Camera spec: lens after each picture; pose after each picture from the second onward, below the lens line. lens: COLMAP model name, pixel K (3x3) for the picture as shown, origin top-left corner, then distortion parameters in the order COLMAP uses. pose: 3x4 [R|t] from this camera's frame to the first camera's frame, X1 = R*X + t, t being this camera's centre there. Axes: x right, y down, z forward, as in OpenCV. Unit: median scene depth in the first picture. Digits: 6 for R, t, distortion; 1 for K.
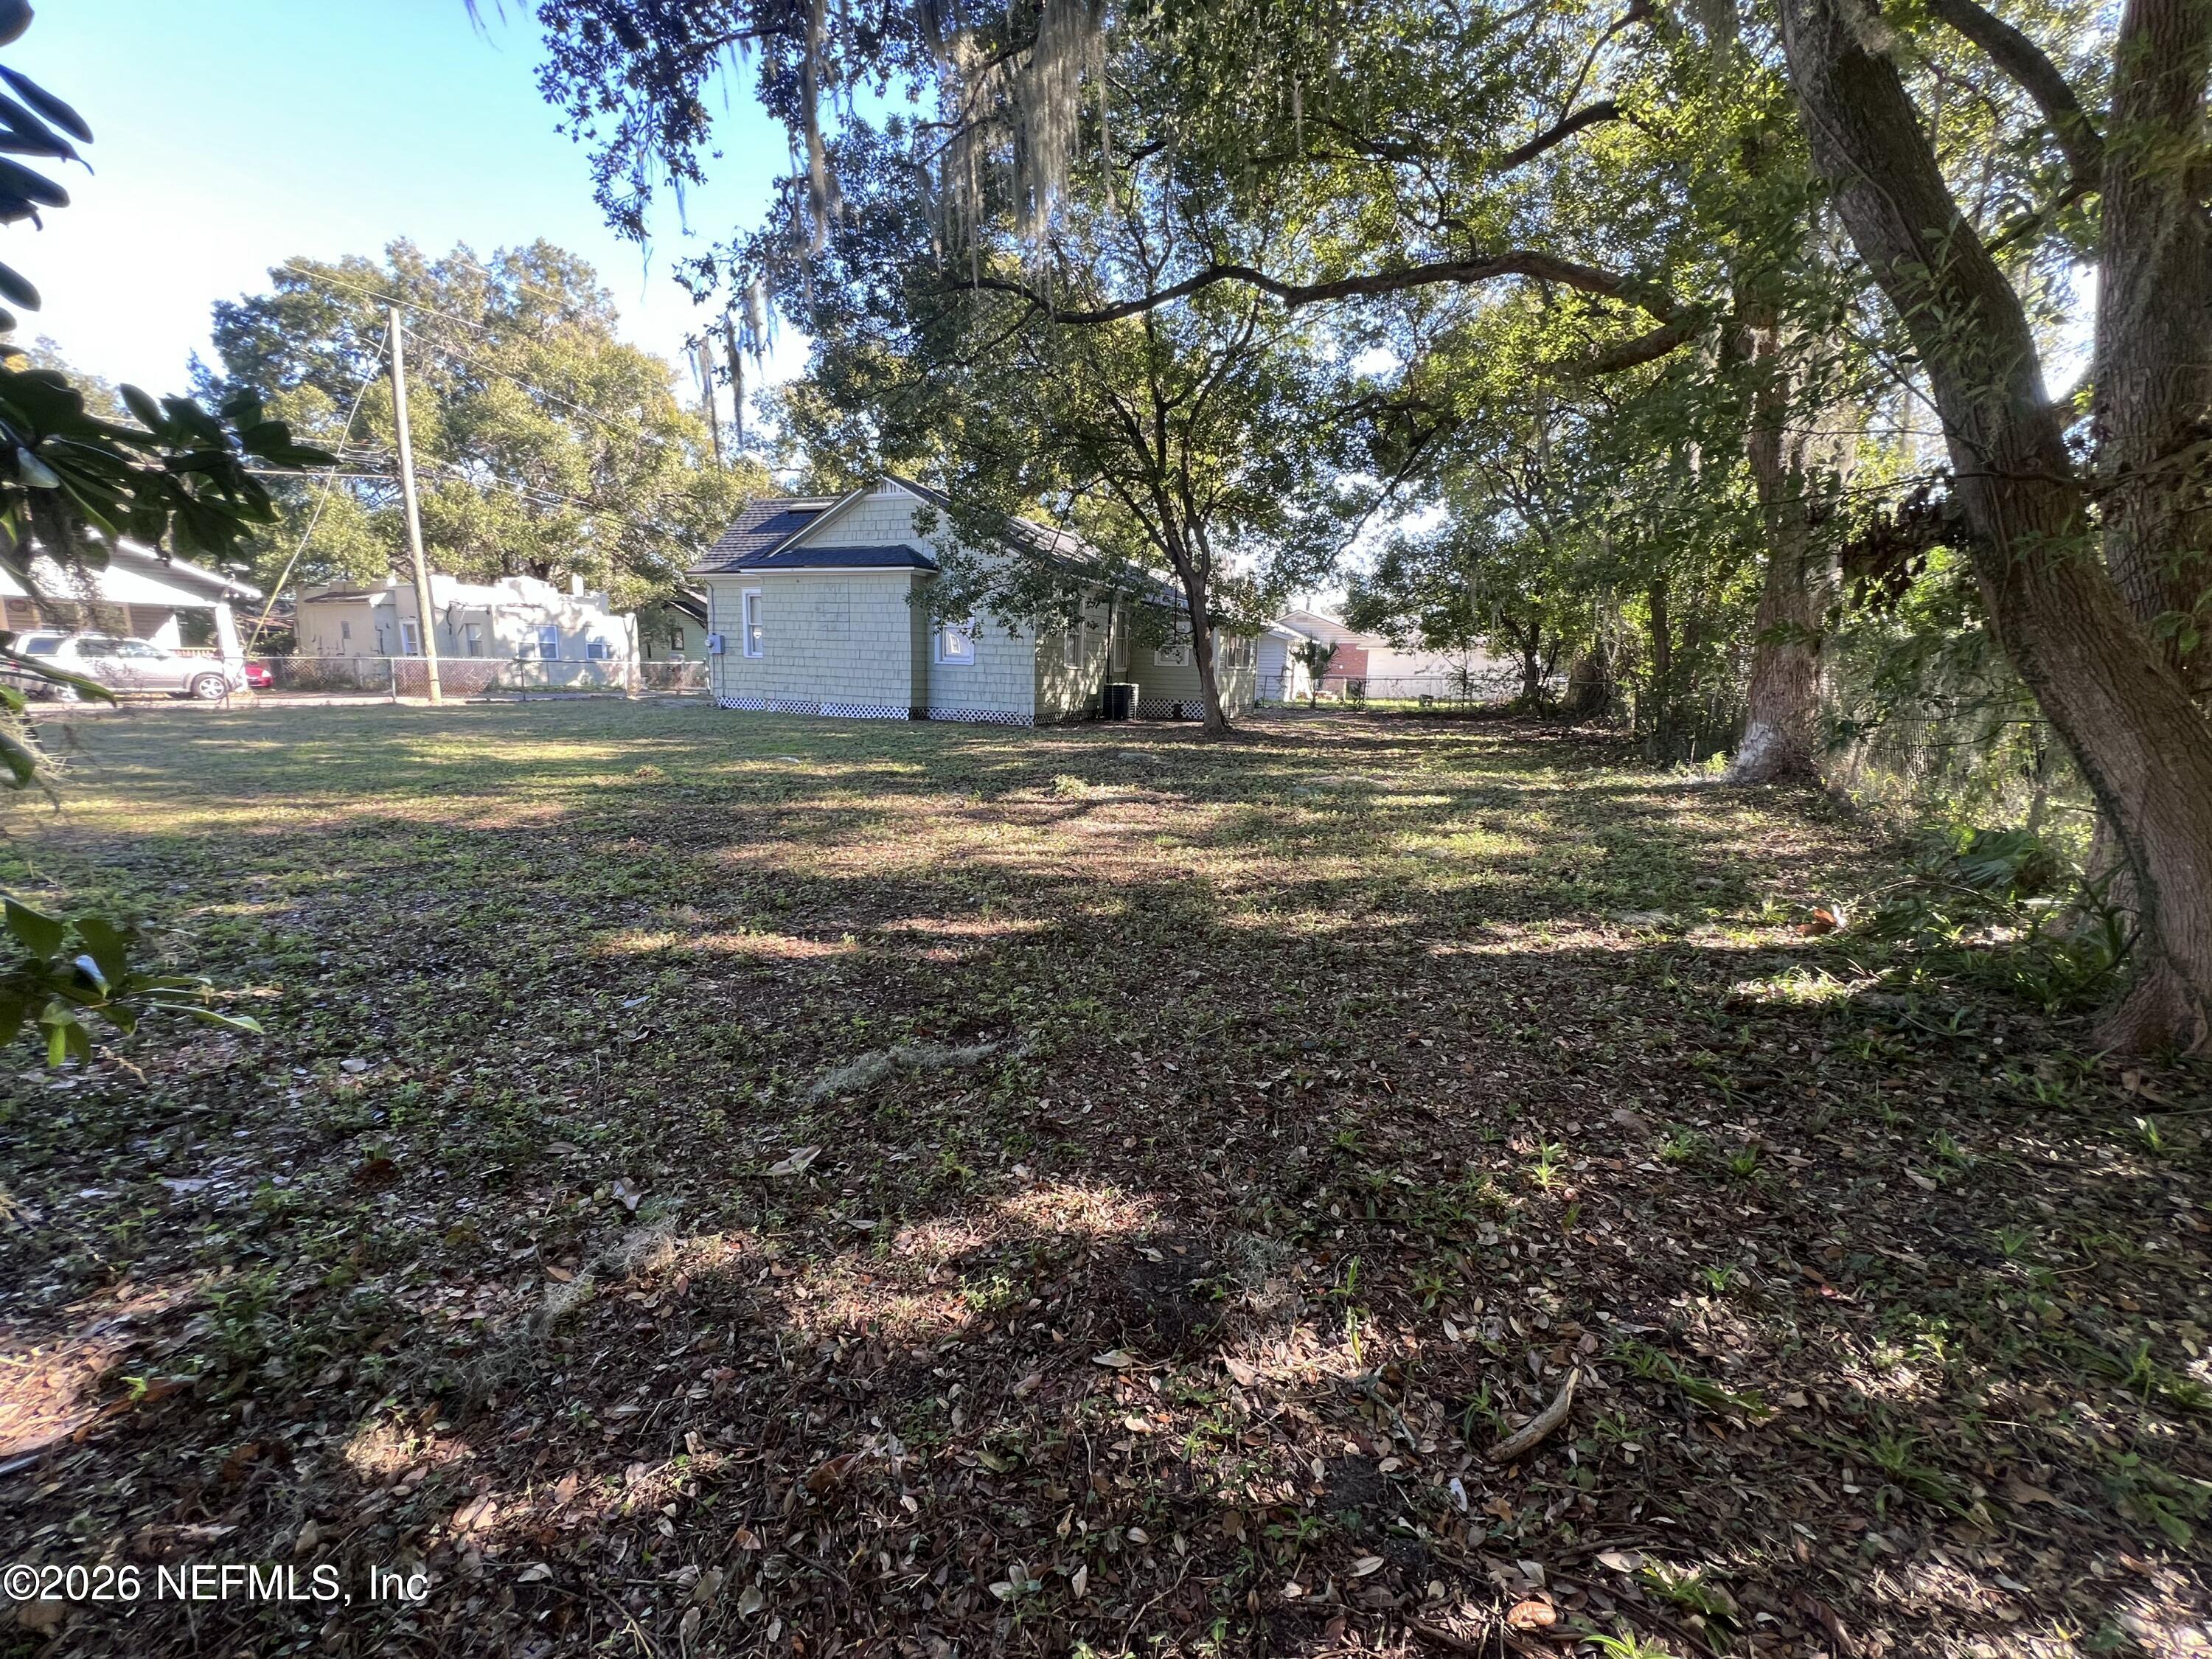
lens RADIAL K [[886.1, 0, 1106.0], [0, 886.1, 829.5], [0, 0, 1]] dist [-0.001495, 0.000127]
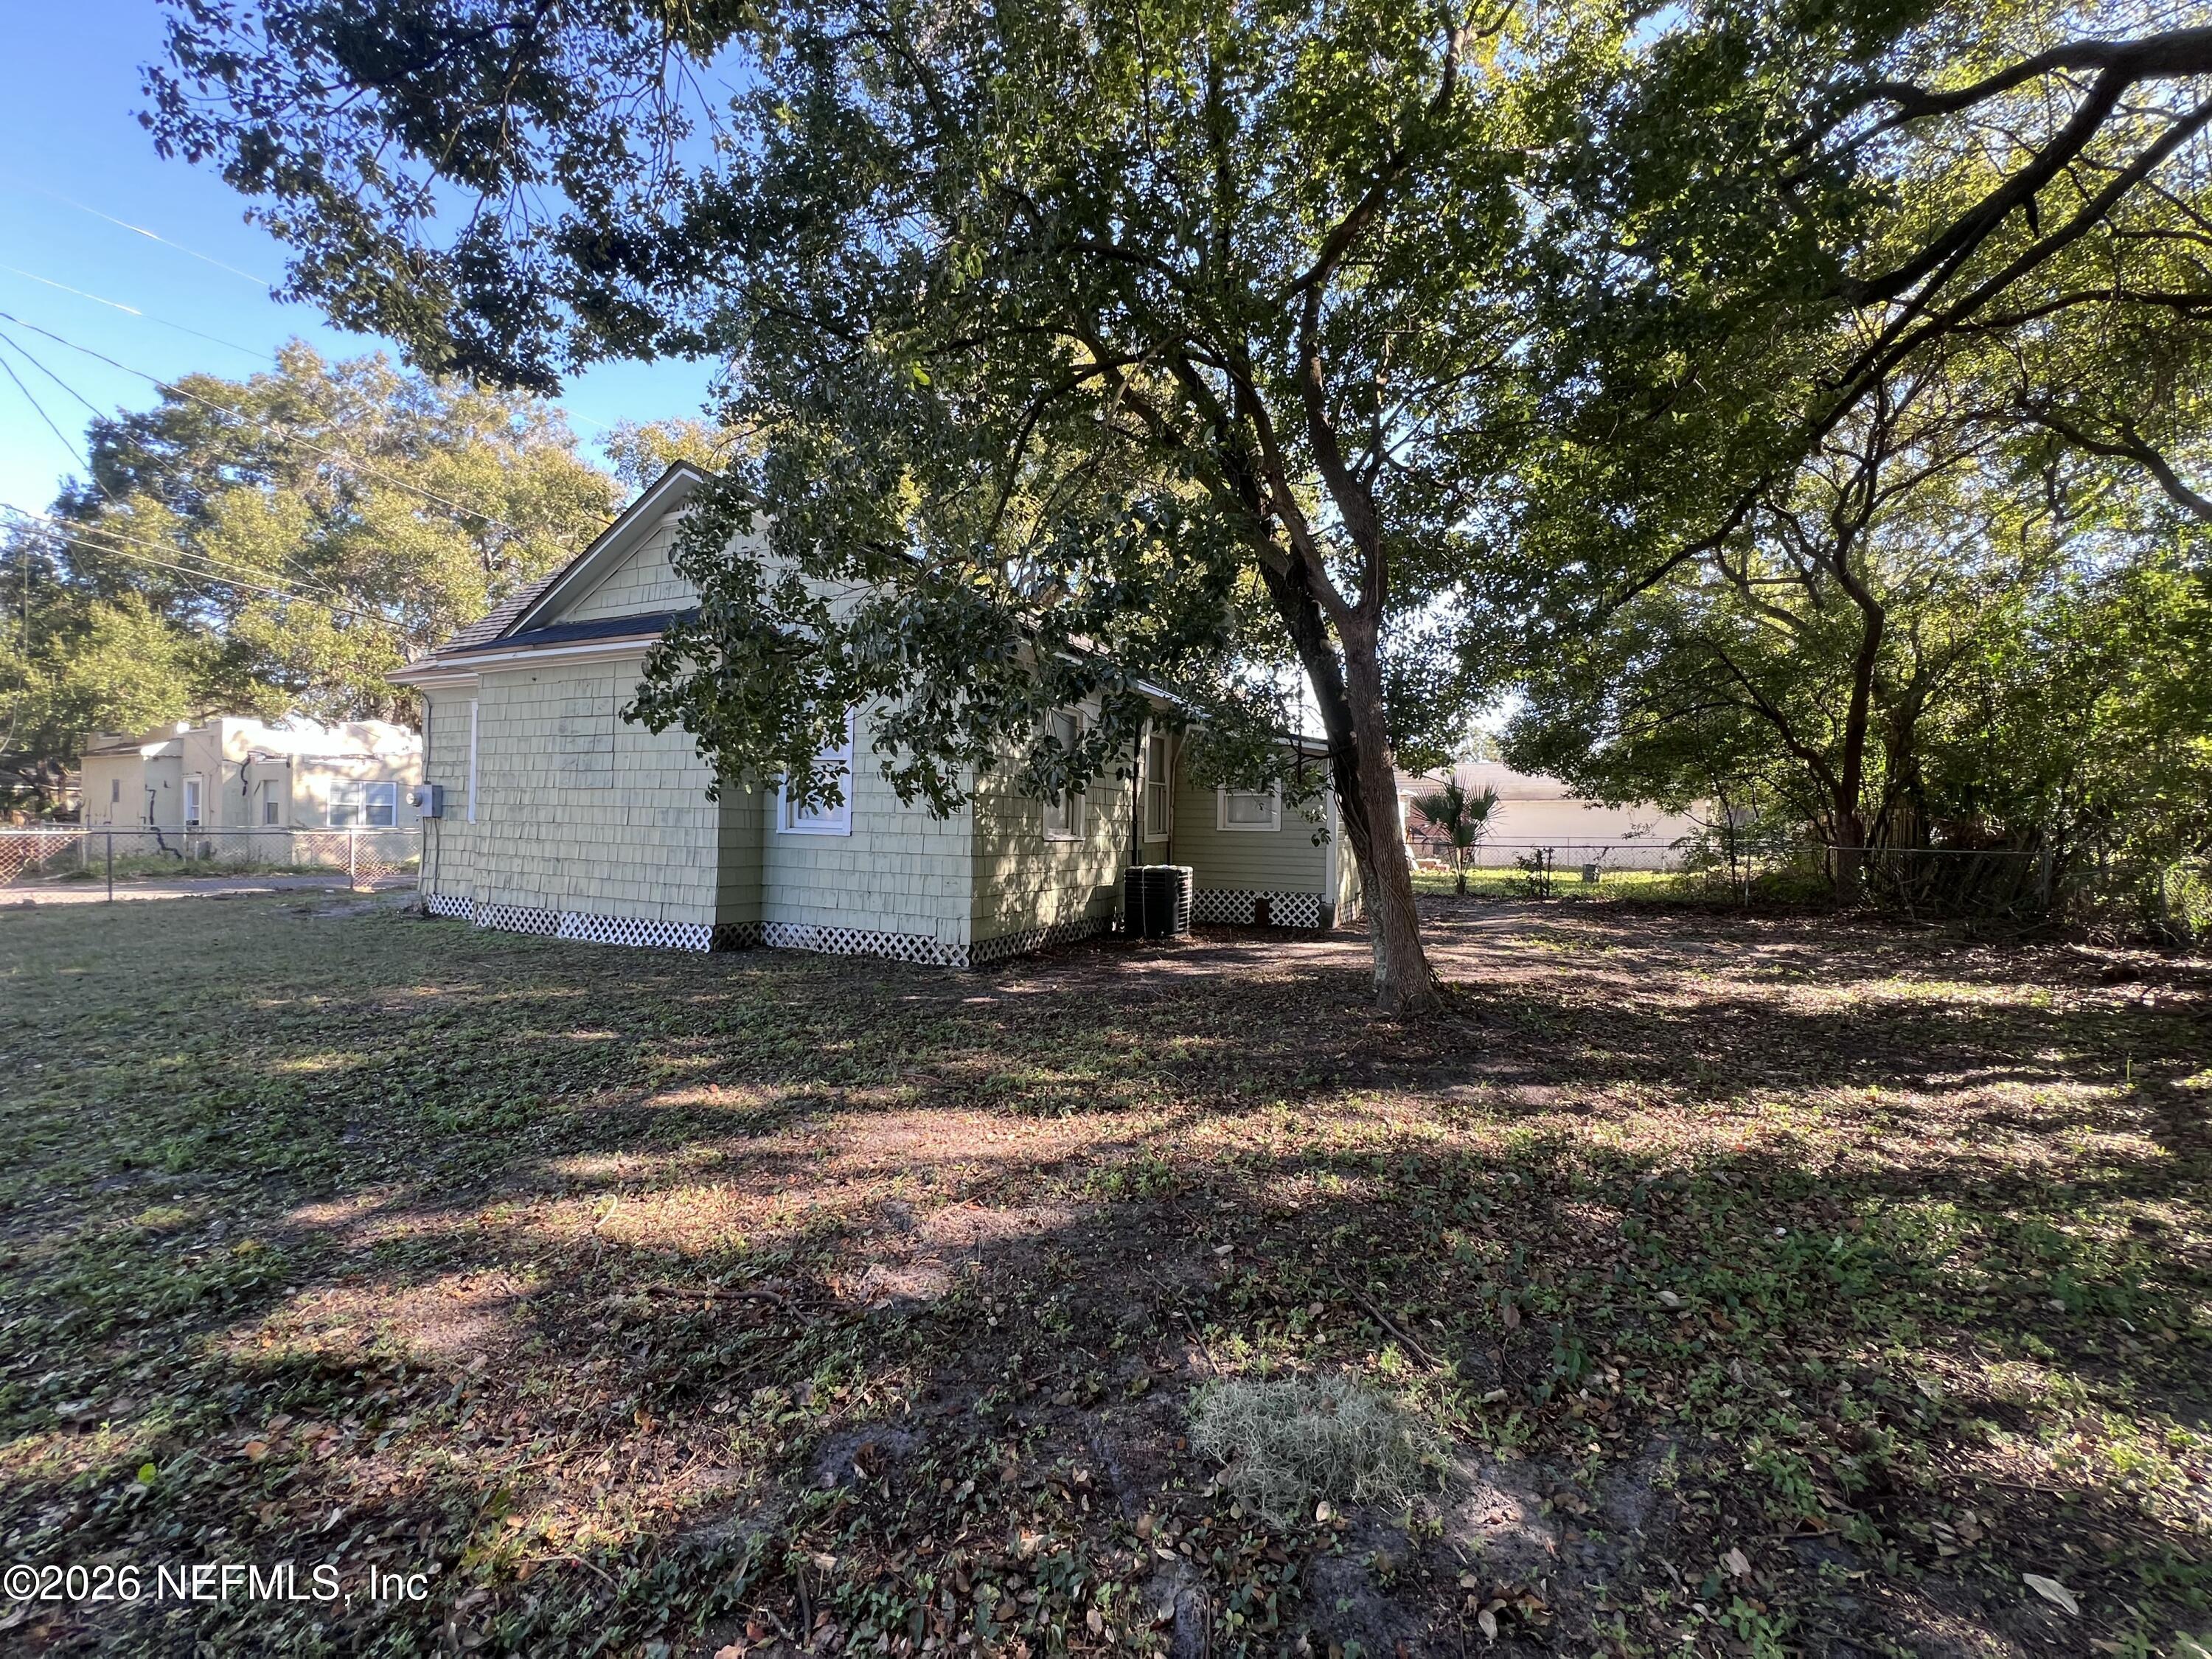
lens RADIAL K [[886.1, 0, 1106.0], [0, 886.1, 829.5], [0, 0, 1]] dist [-0.001495, 0.000127]
pose [[0.999278, -0.010772, -0.036431, 0.004678], [0.004279, 0.984767, -0.173829, -0.094630], [0.037748, 0.173548, 0.984102, 0.476306]]
